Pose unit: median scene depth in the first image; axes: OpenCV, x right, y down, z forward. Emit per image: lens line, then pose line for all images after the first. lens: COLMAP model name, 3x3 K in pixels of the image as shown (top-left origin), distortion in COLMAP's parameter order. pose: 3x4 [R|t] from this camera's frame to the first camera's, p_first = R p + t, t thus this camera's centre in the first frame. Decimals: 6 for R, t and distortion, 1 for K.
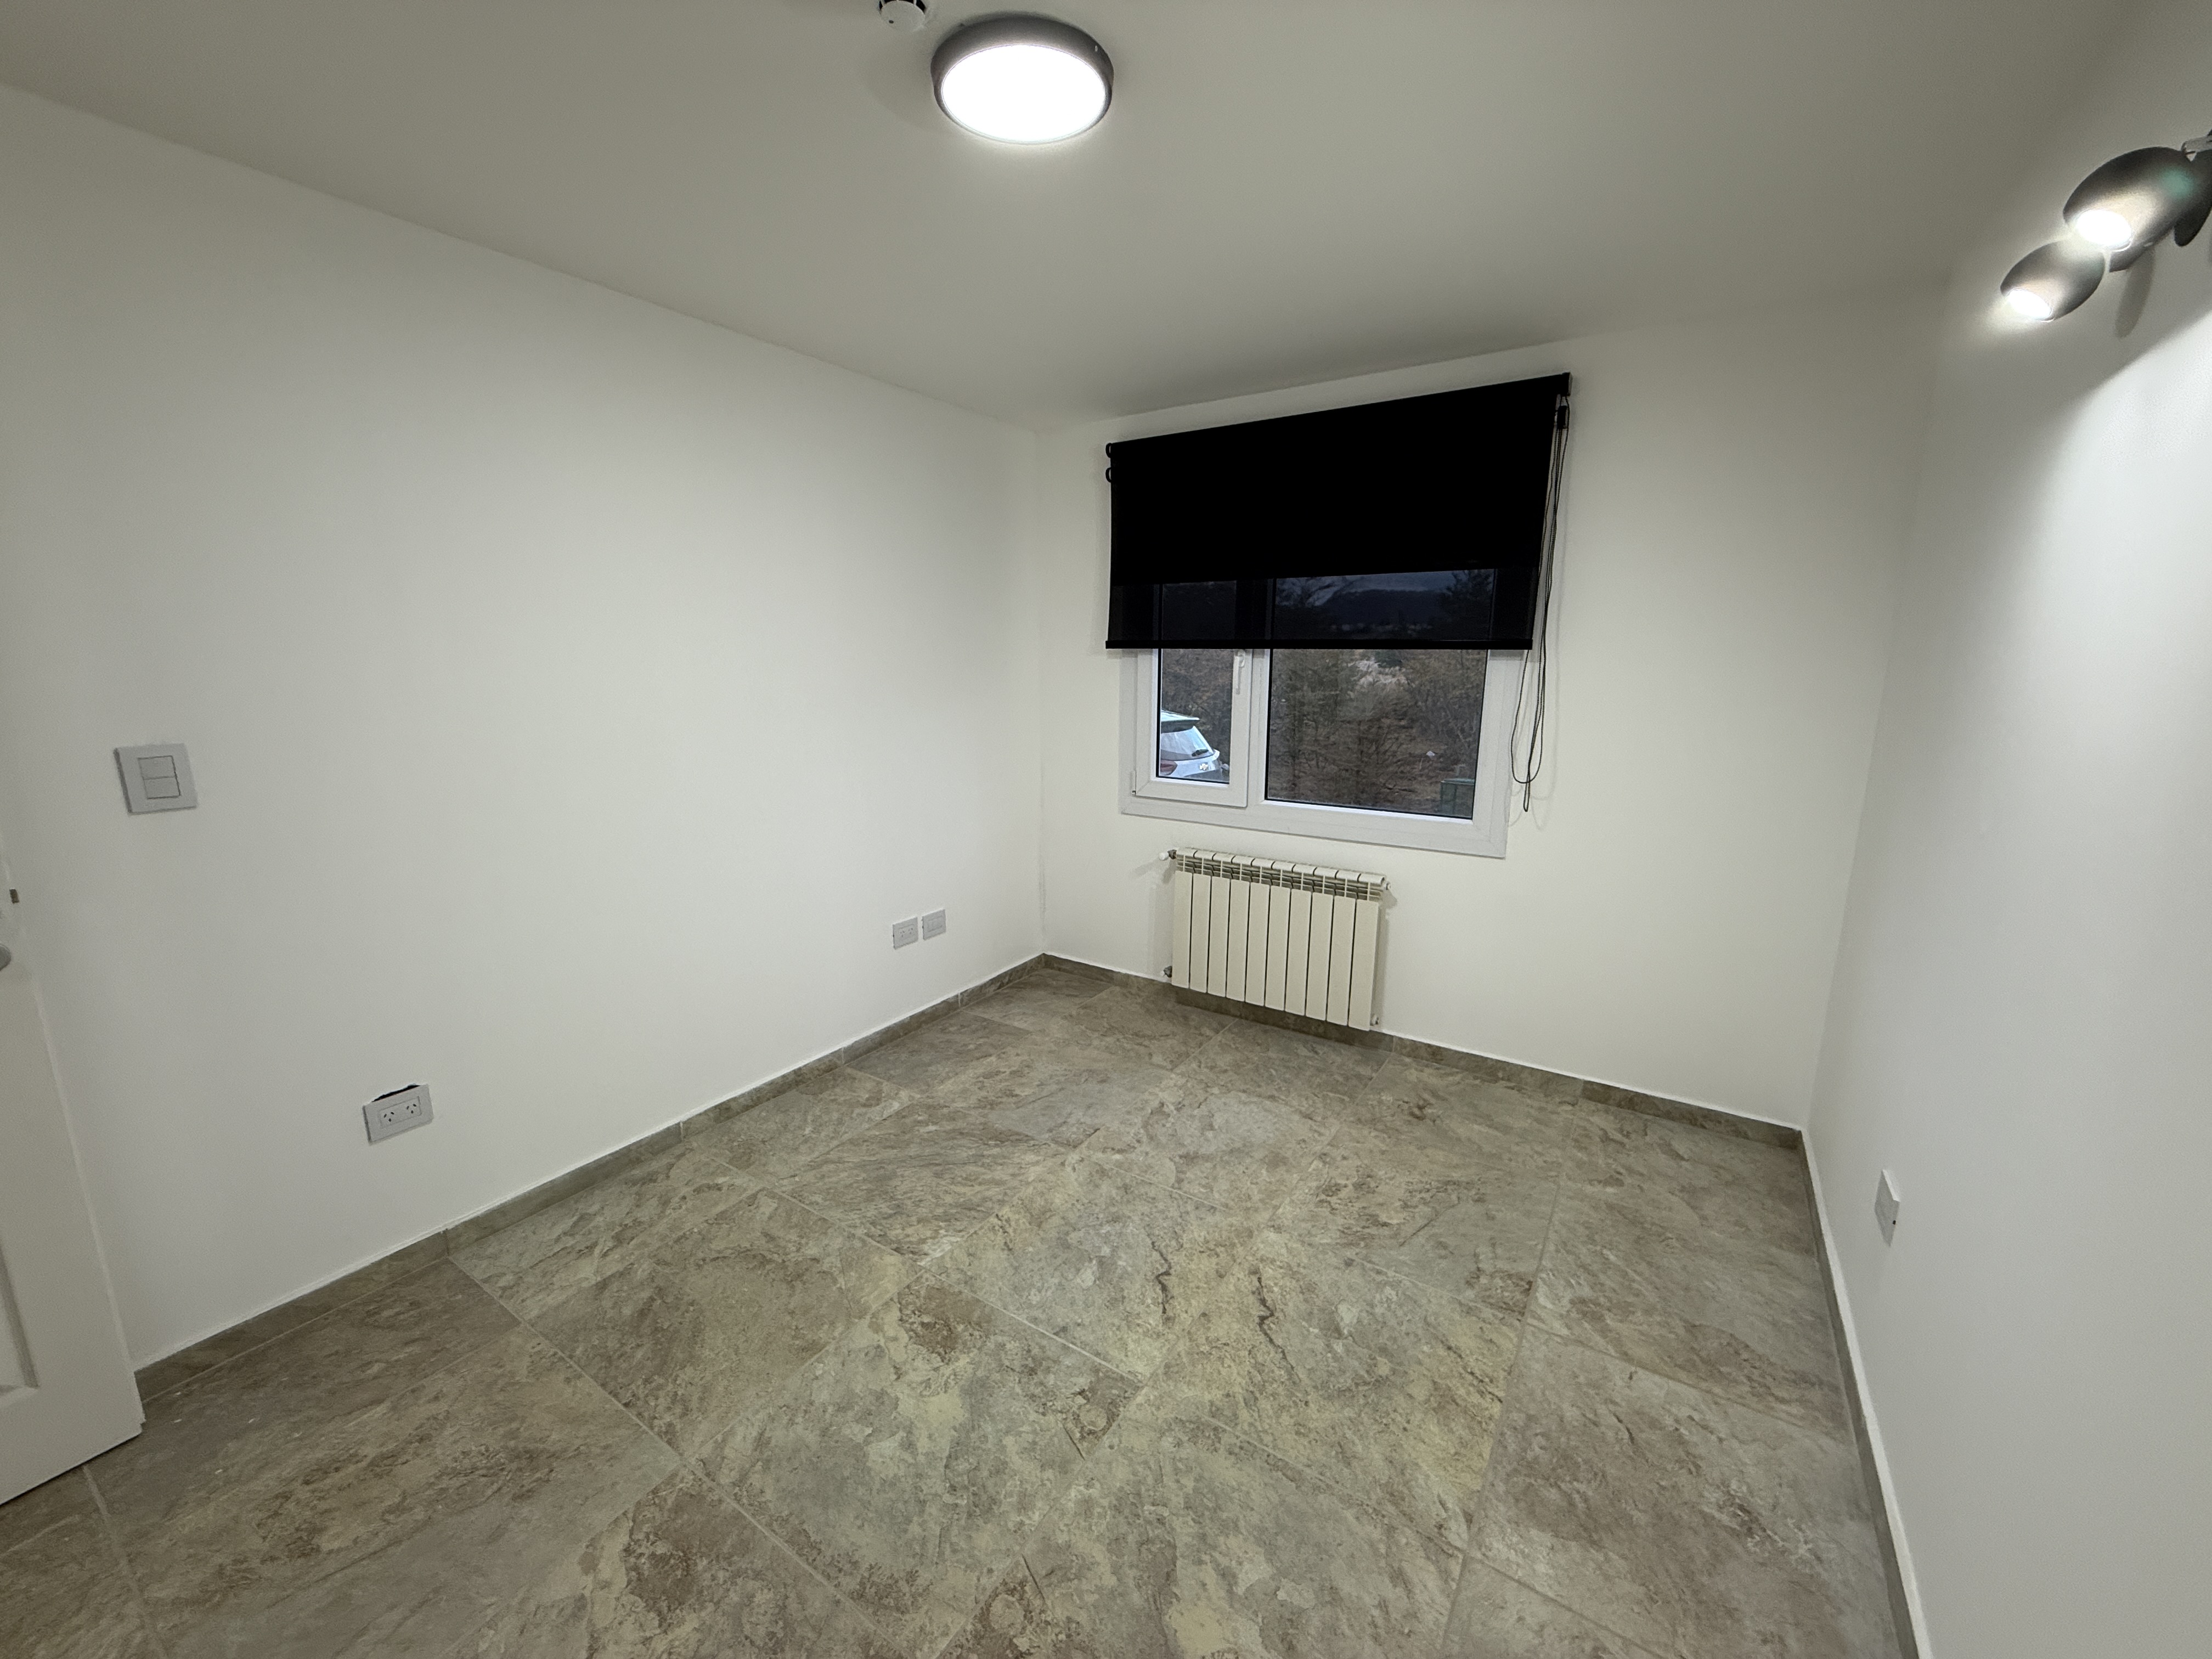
lens RADIAL K [[876.4, 0, 1099.8], [0, 876.4, 832.3], [0, 0, 1]] dist [-0.000461, 0.000118]
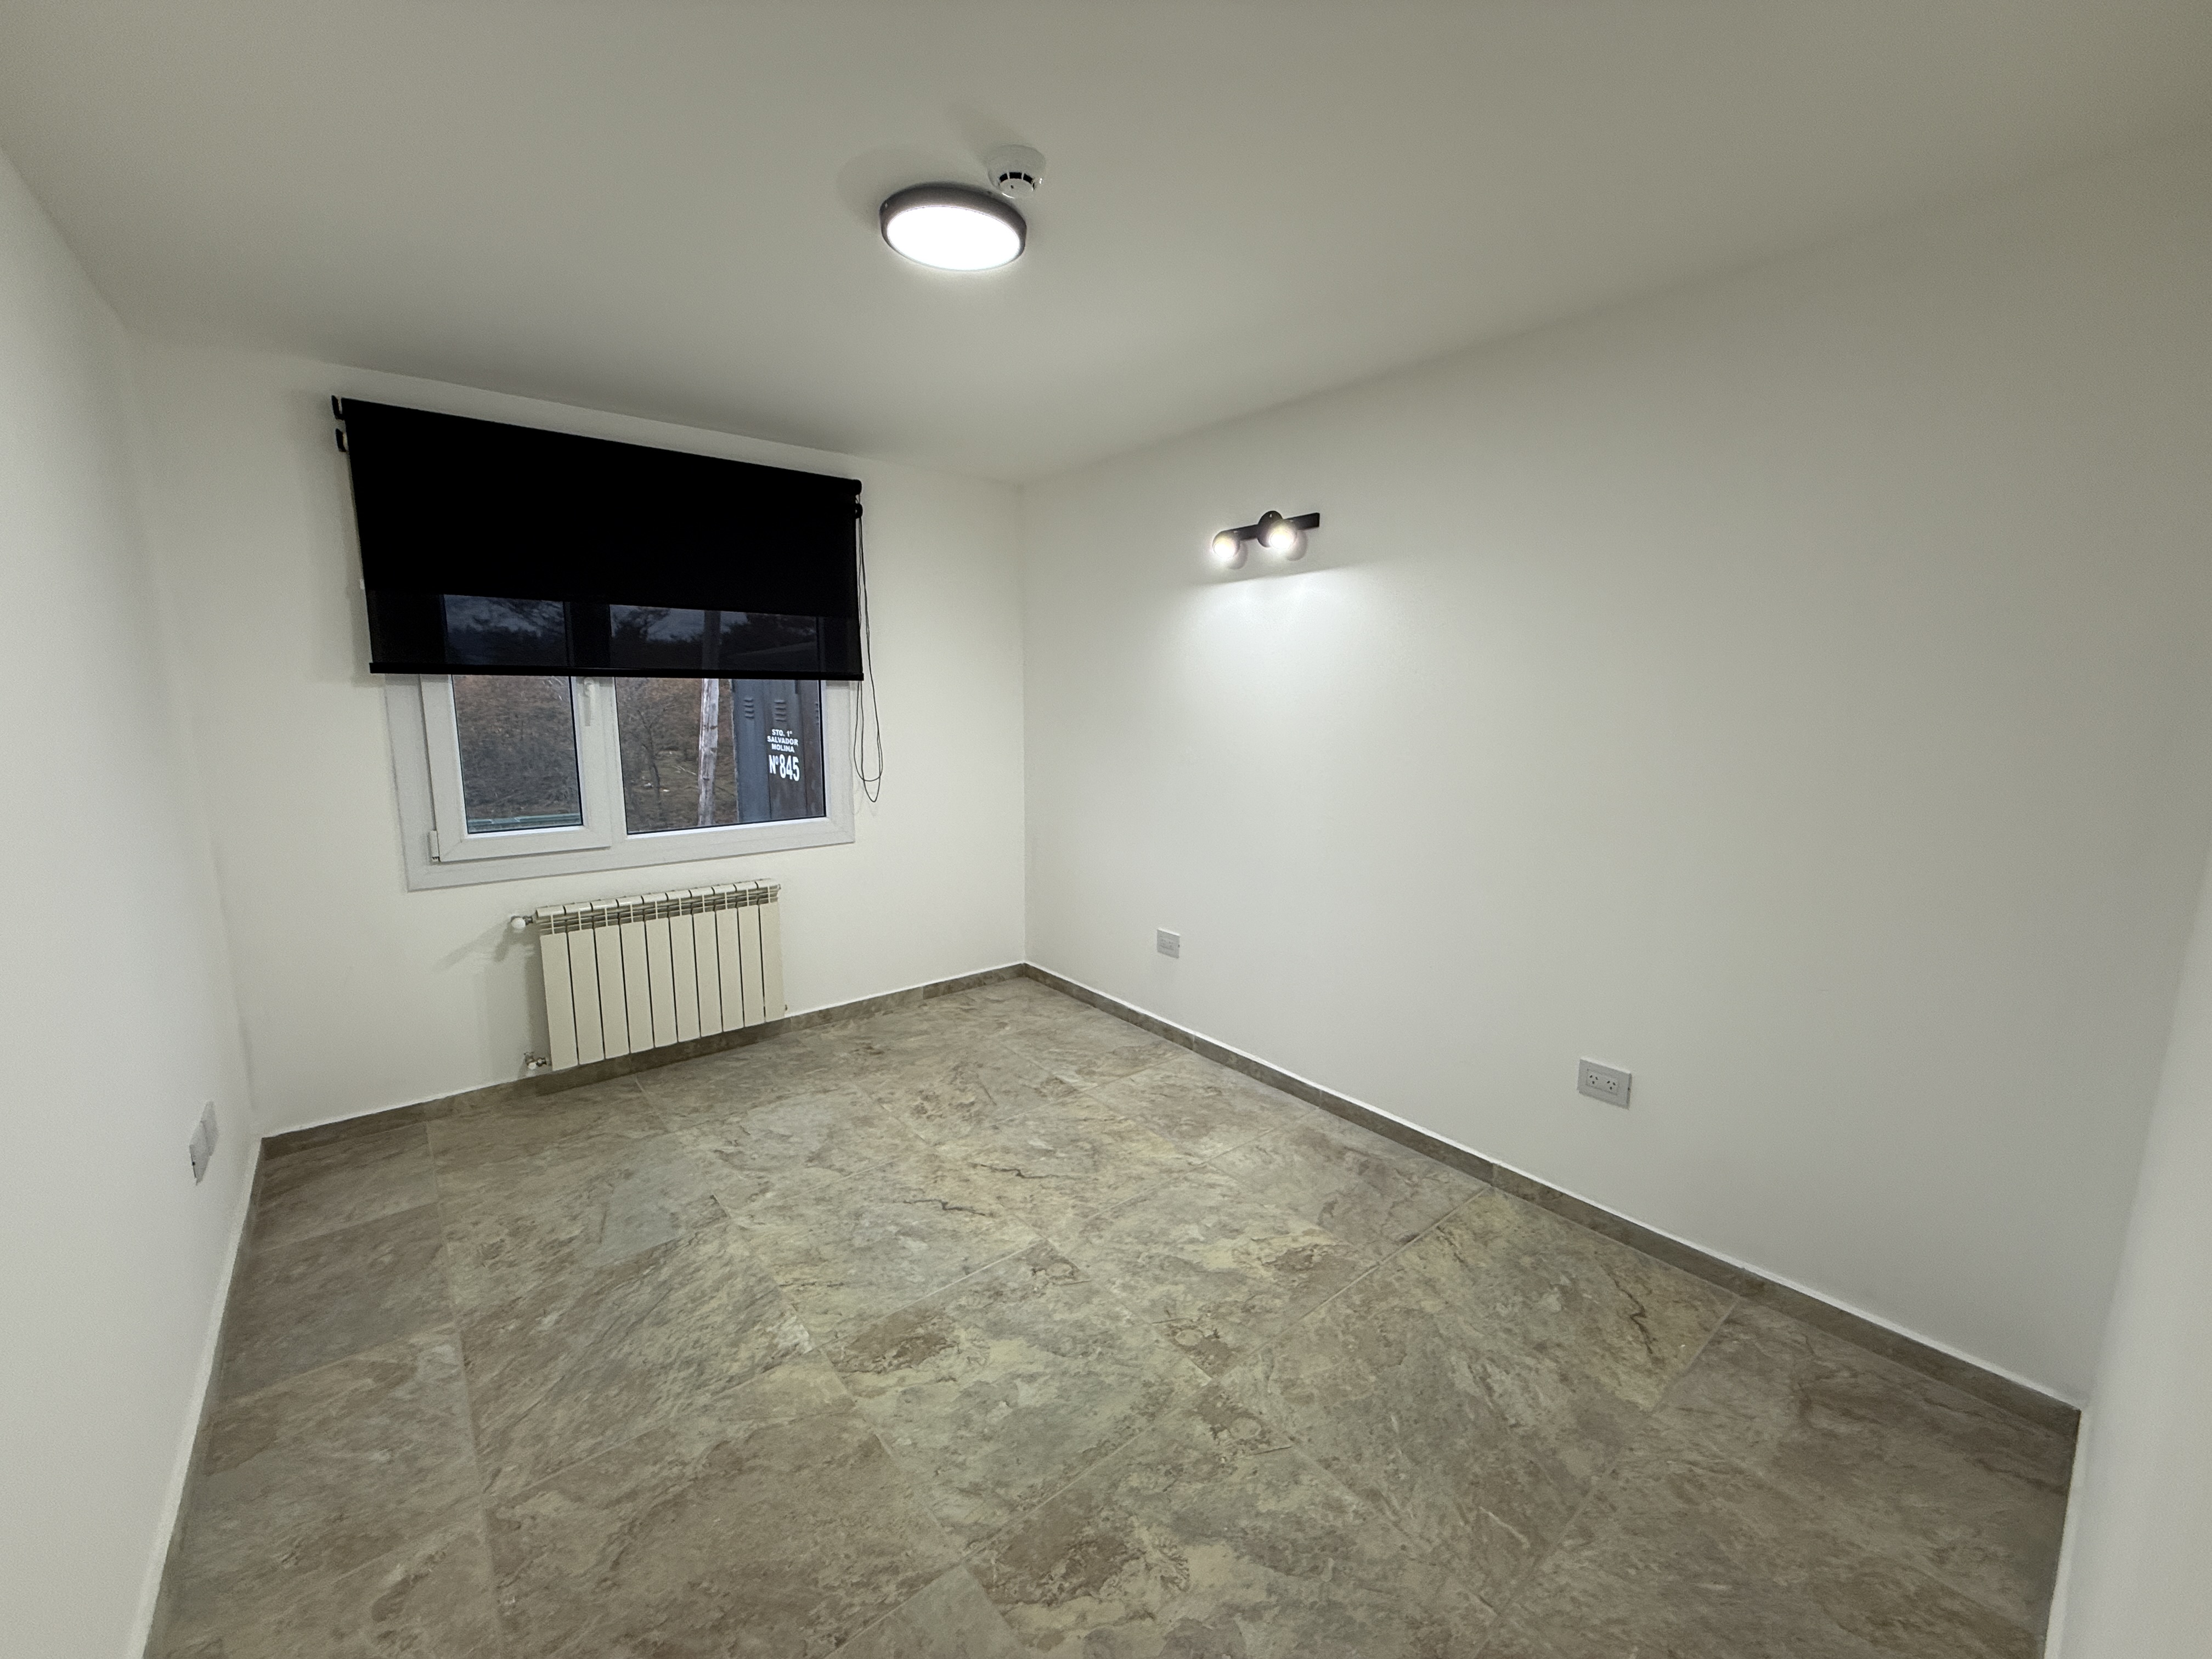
lens RADIAL K [[876.4, 0, 1099.8], [0, 876.4, 832.3], [0, 0, 1]] dist [-0.000461, 0.000118]
pose [[0.292220, -0.154806, 0.943739, -0.975885], [0.184911, 0.977336, 0.103061, -0.074804], [-0.938304, 0.144392, 0.314223, 0.391050]]
